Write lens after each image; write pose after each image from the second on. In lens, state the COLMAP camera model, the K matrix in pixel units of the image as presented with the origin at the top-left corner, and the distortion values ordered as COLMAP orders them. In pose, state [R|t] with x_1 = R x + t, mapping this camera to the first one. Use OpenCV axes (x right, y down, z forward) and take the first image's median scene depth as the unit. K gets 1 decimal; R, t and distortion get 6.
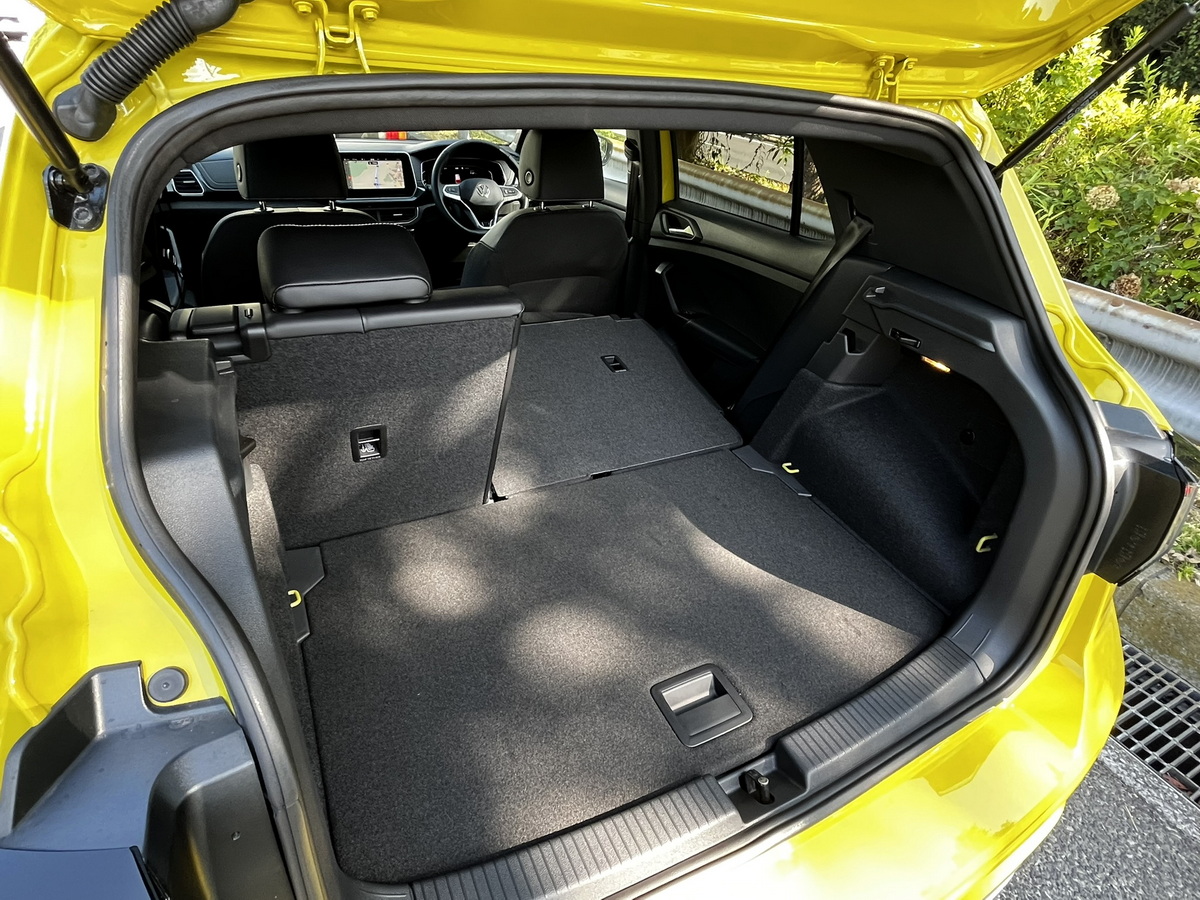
lens RADIAL K [[629.5, 0, 600.0], [0, 629.5, 450.0], [0, 0, 1]] dist [0.022820, -0.013451]
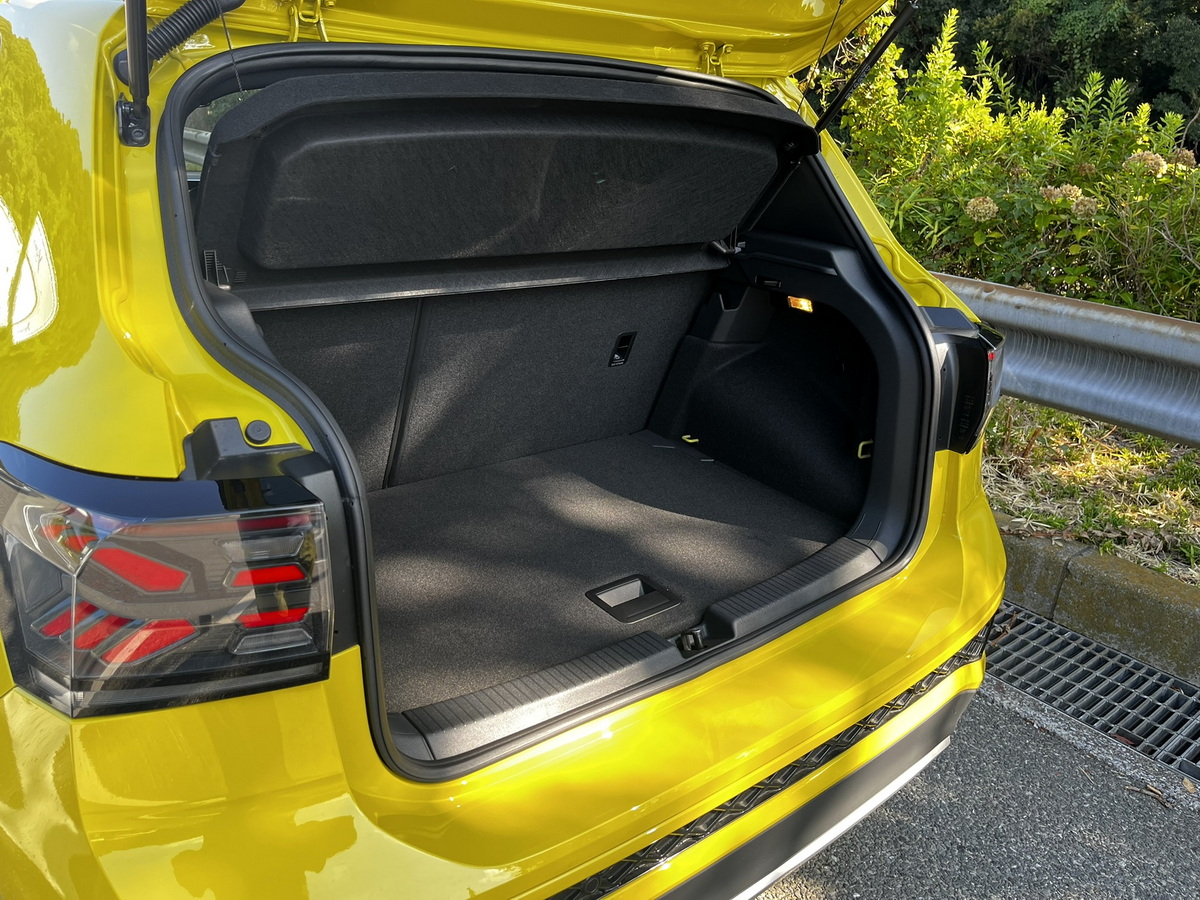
lens RADIAL K [[902.7, 0, 600.0], [0, 902.7, 450.0], [0, 0, 1]] dist [0.123228, -0.202612]
pose [[0.976814, -0.093674, 0.192506, -0.107703], [0.127313, 0.977088, -0.170562, 0.267652], [-0.172118, 0.191116, 0.966359, -0.333540]]
